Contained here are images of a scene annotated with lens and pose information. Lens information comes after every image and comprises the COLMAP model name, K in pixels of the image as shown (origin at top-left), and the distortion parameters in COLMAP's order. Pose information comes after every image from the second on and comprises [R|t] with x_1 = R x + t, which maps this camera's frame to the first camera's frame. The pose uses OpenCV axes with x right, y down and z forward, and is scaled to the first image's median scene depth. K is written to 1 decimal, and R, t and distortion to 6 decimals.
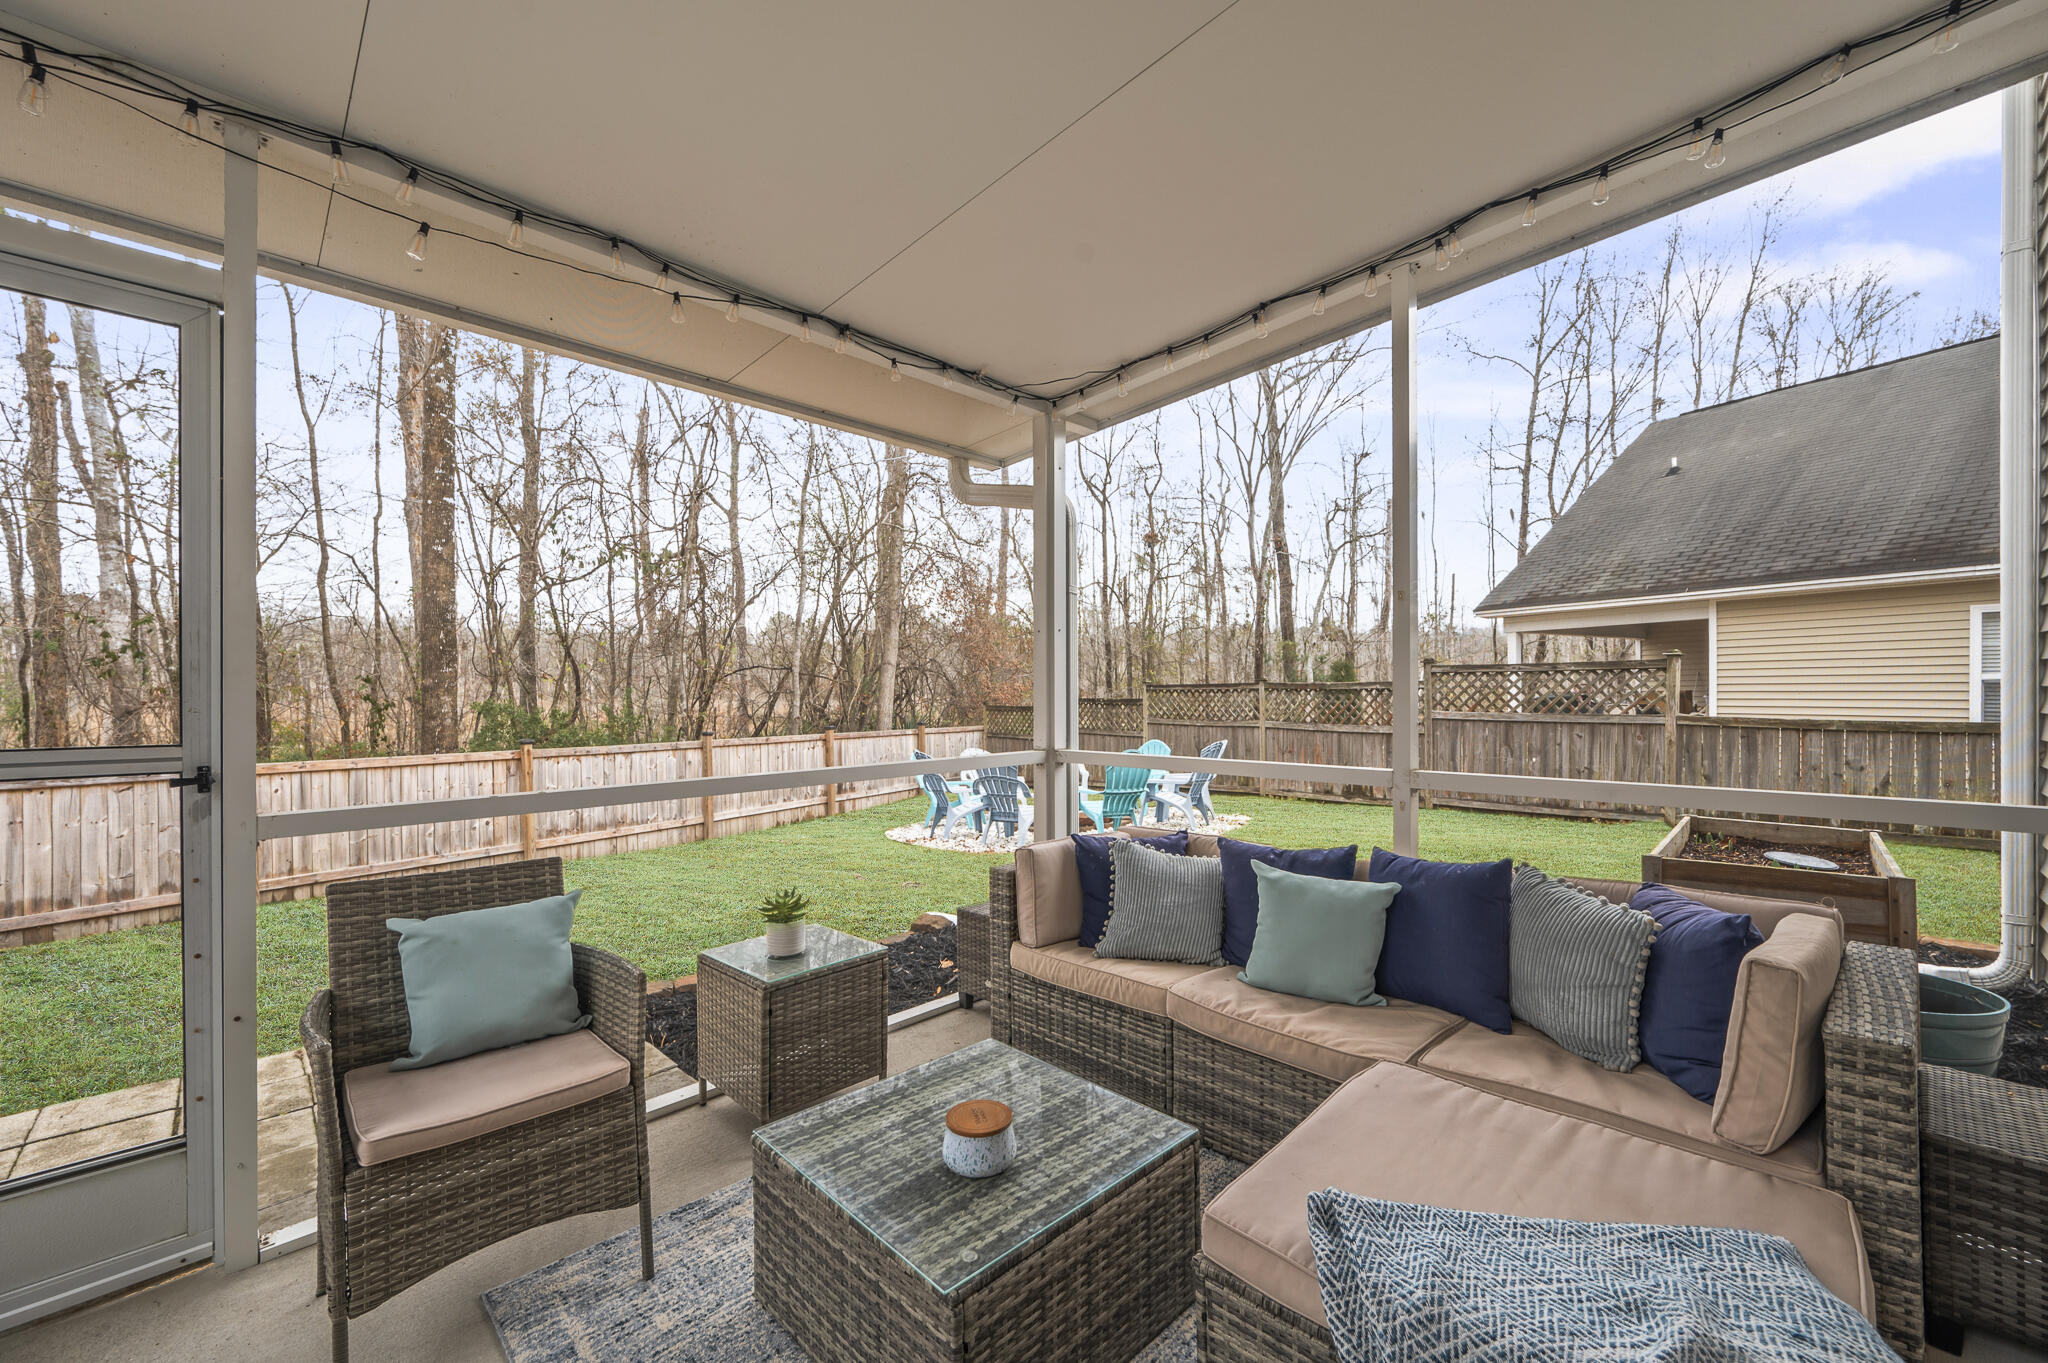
lens RADIAL K [[851.0, 0, 1024.0], [0, 851.0, 681.5], [0, 0, 1]] dist [0.002196, 0.000217]
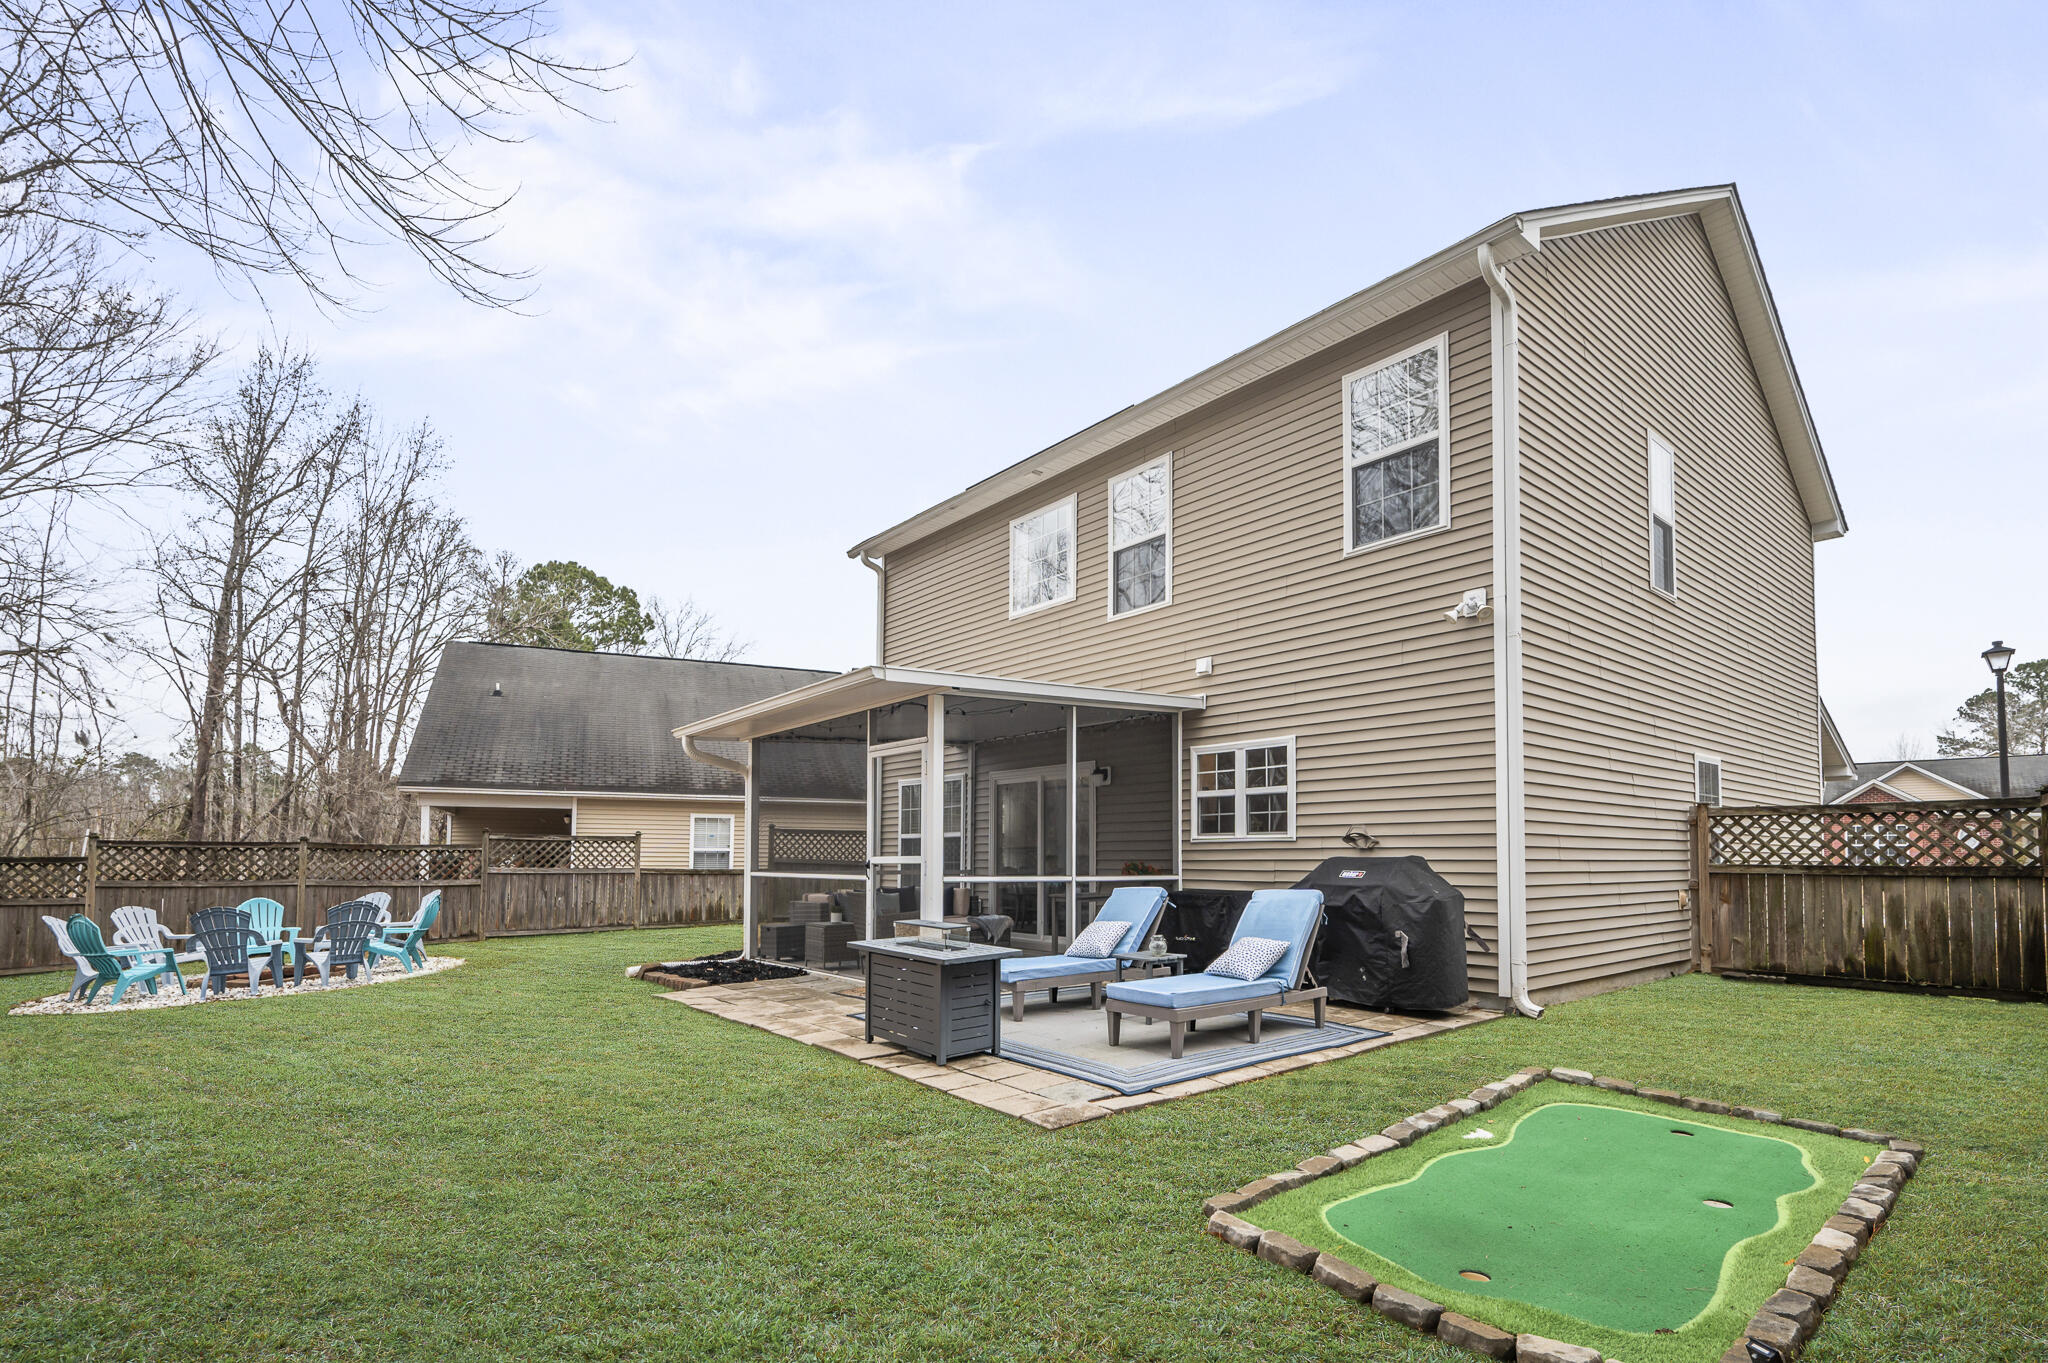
lens RADIAL K [[937.1, 0, 1024.0], [0, 937.1, 681.5], [0, 0, 1]] dist [-0.001273, -0.000248]
pose [[0.148802, 0.192463, 0.969957, -0.959961], [-0.018997, 0.981252, -0.191790, 0.013587], [-0.988685, 0.010113, 0.149668, -0.105772]]
